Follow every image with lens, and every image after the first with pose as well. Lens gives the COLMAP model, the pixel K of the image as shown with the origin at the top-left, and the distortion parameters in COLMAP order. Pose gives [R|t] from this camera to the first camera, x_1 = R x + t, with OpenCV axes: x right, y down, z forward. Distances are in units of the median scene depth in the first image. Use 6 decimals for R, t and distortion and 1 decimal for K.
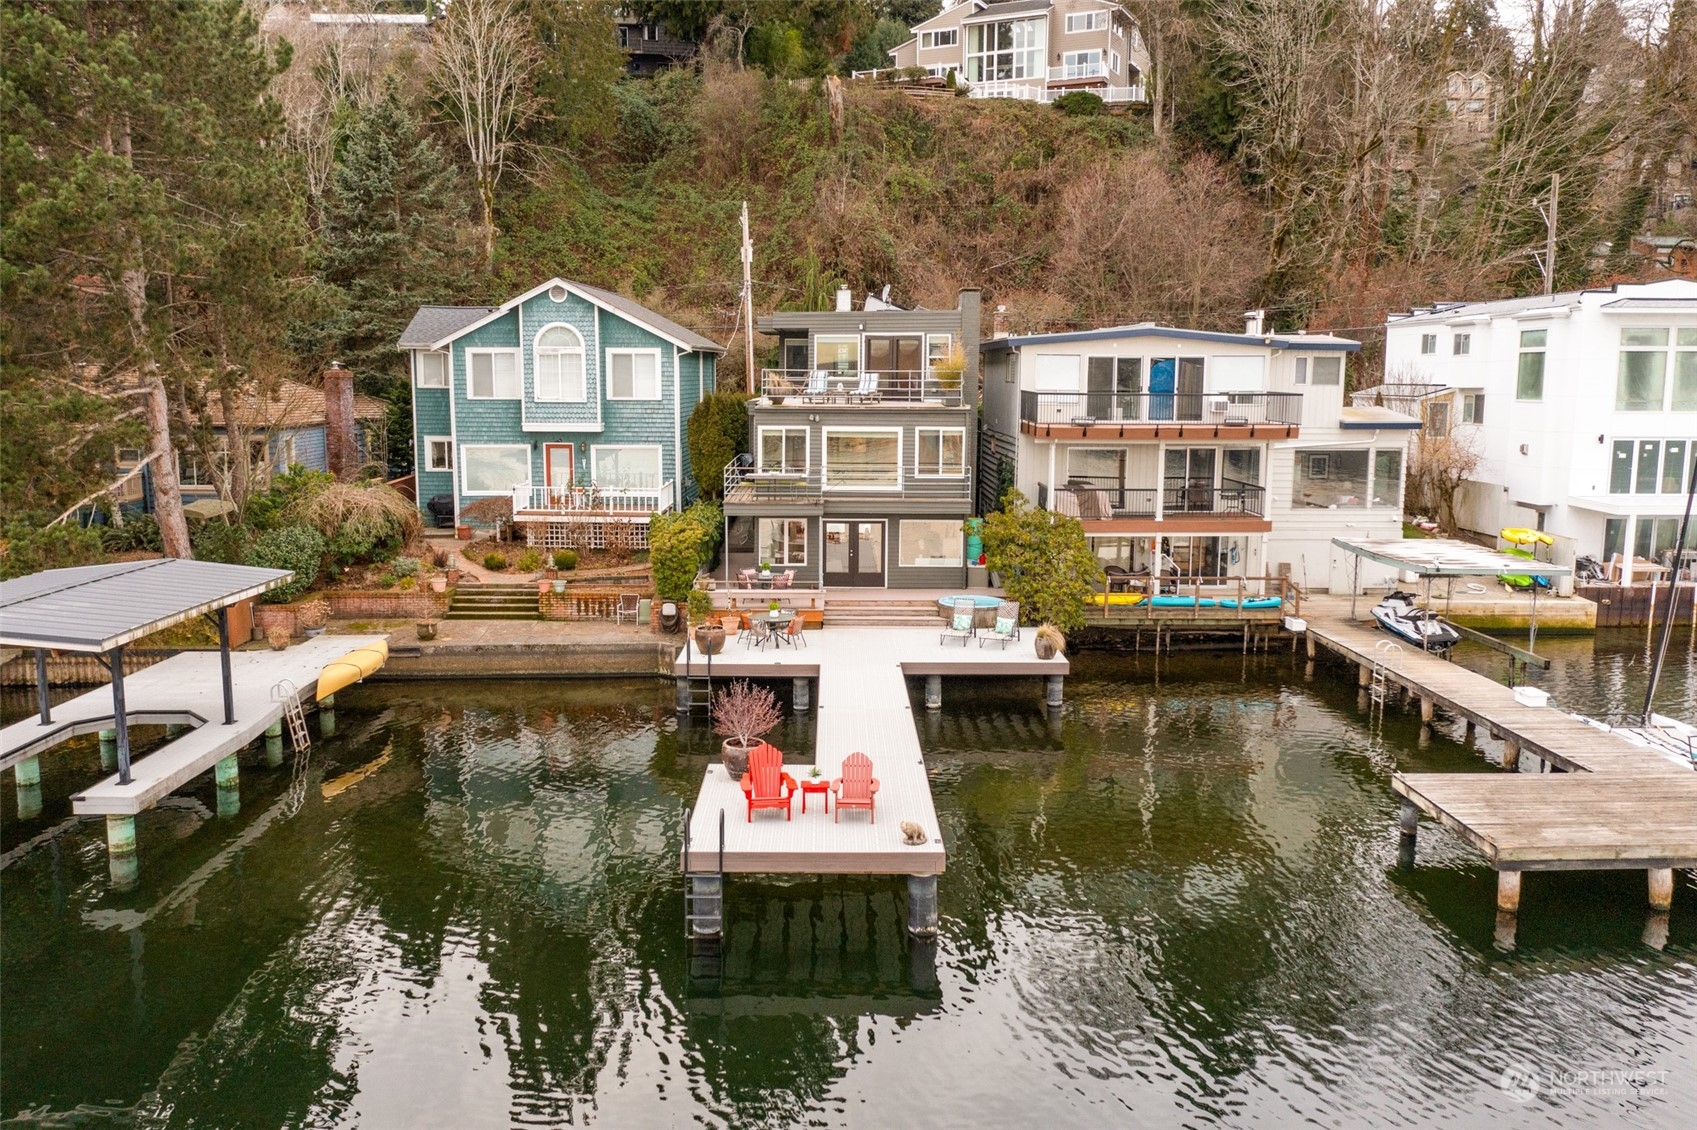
lens RADIAL K [[1323.6, 0, 848.5], [0, 1323.6, 565.0], [0, 0, 1]] dist [0.002433, -0.000351]
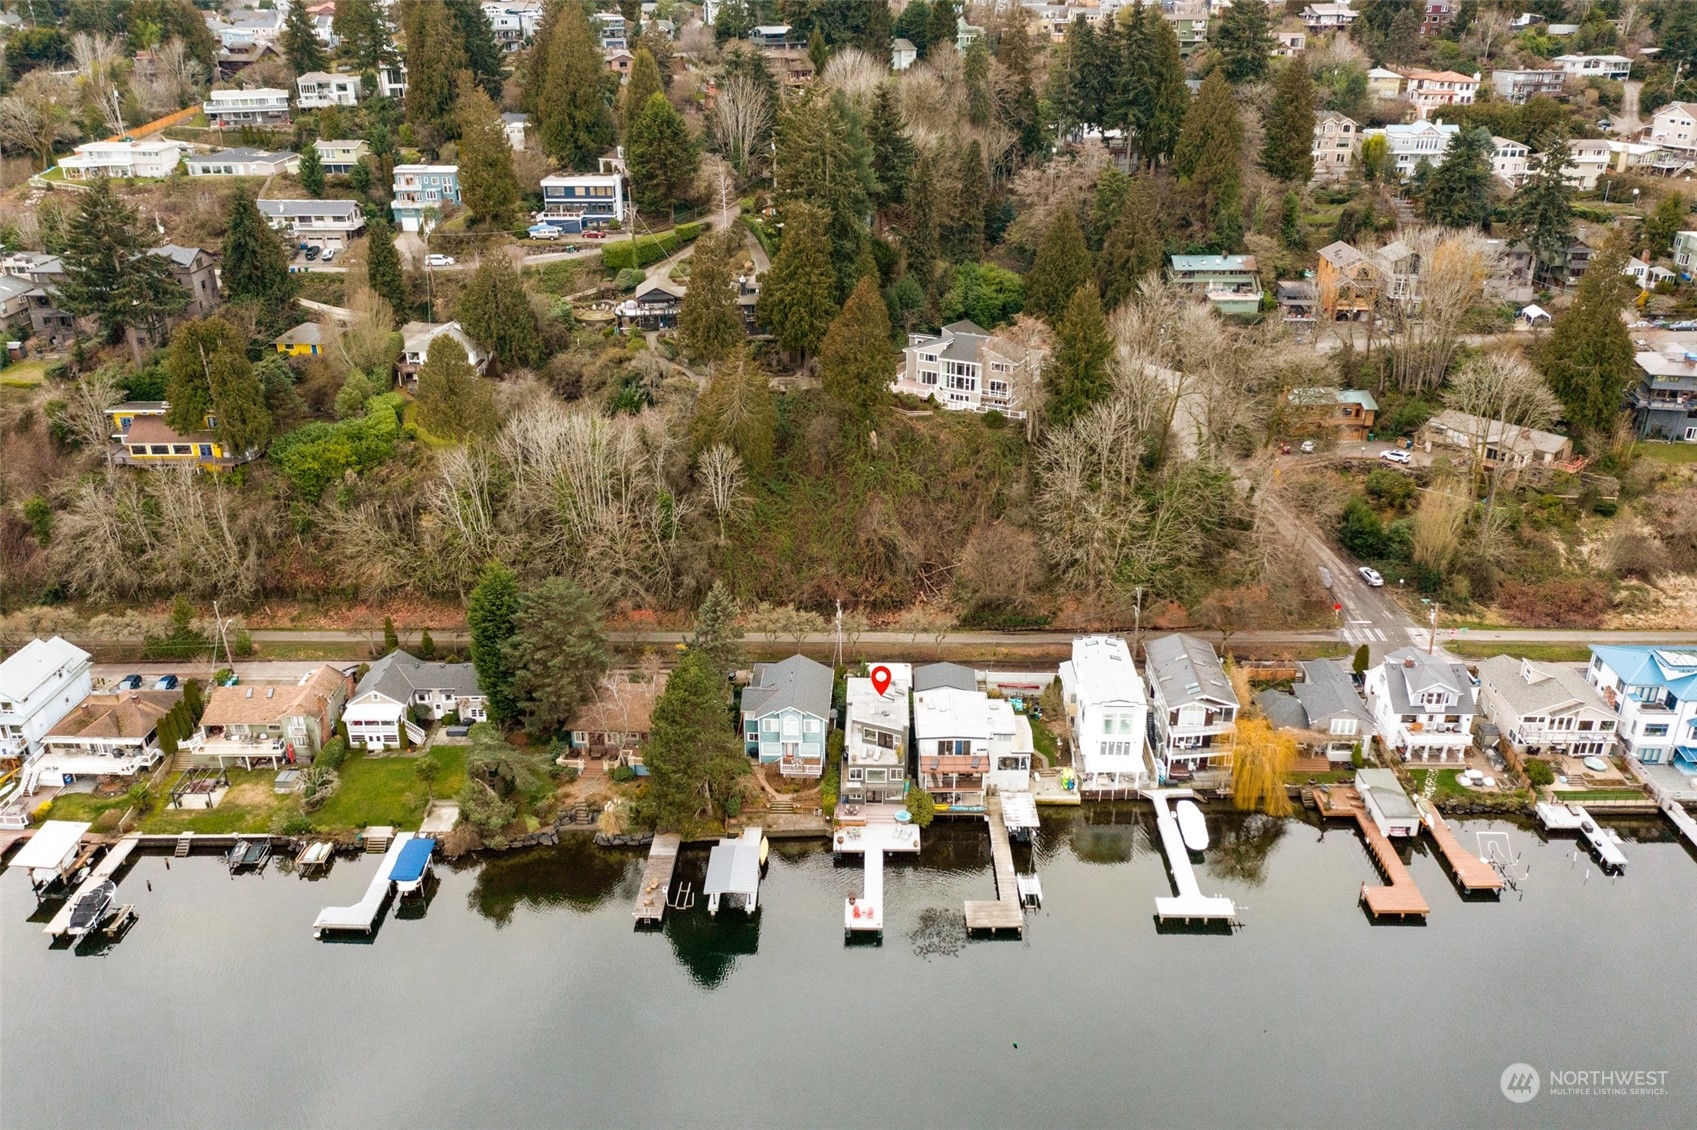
lens RADIAL K [[1323.6, 0, 848.5], [0, 1323.6, 565.0], [0, 0, 1]] dist [0.002433, -0.000351]
pose [[0.999223, 0.003795, -0.039239, 0.073110], [0.007690, 0.957472, 0.288423, -1.628689], [0.038665, -0.288500, 0.956699, -2.295497]]
